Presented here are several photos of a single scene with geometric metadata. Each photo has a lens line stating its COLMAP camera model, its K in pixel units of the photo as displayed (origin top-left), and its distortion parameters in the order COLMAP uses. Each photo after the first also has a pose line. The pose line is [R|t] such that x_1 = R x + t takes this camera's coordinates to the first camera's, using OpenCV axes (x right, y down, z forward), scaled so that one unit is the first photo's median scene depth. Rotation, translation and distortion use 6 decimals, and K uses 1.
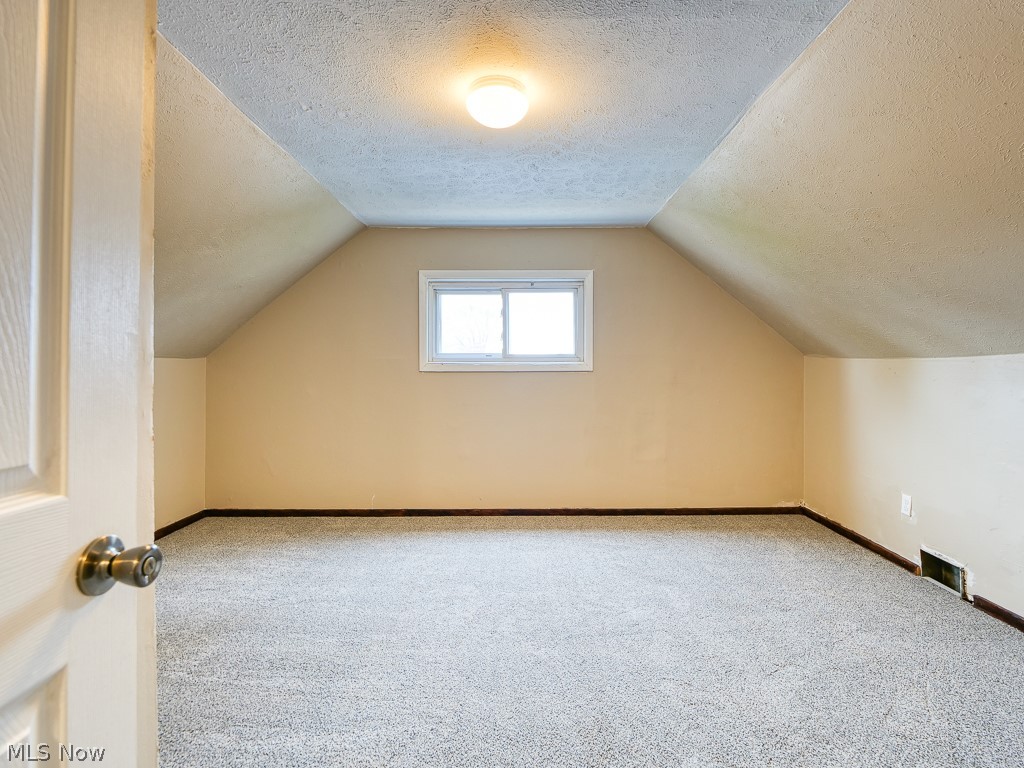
lens RADIAL K [[507.4, 0, 519.2], [0, 507.4, 372.4], [0, 0, 1]] dist [-0.005474, -0.005043]
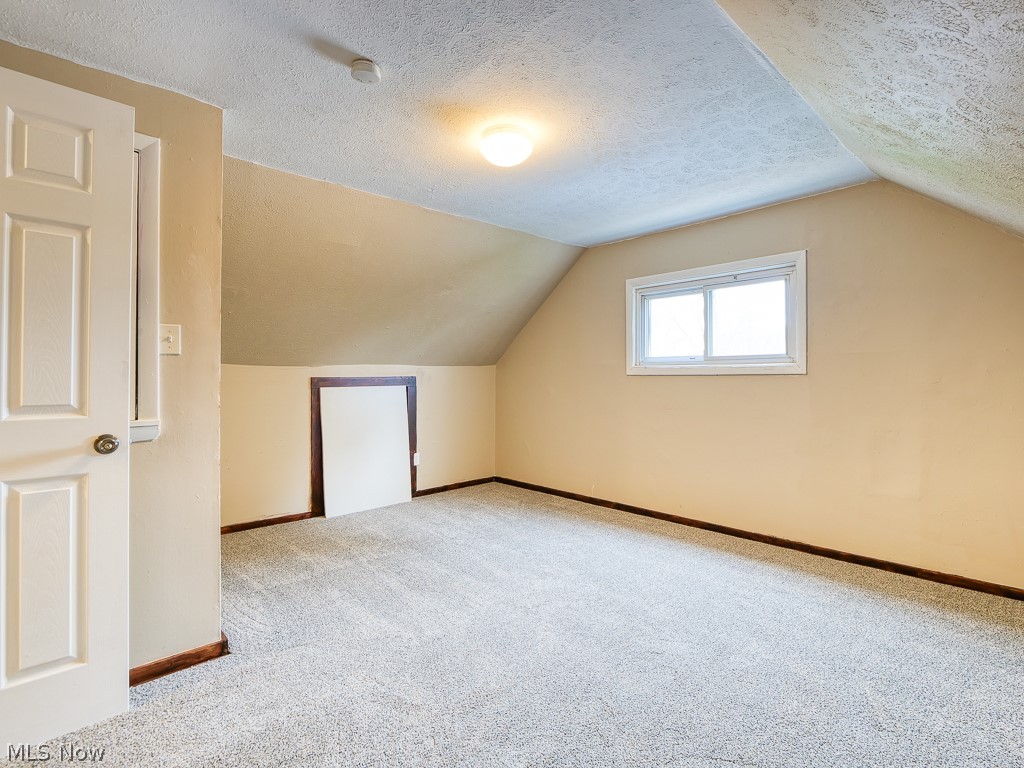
lens RADIAL K [[504.4, 0, 520.1], [0, 504.4, 371.9], [0, 0, 1]] dist [-0.002148, -0.004927]
pose [[0.683752, -0.006910, -0.729682, 0.421128], [0.000890, 0.999962, -0.008636, 0.000835], [0.729714, 0.005255, 0.683732, 0.116513]]
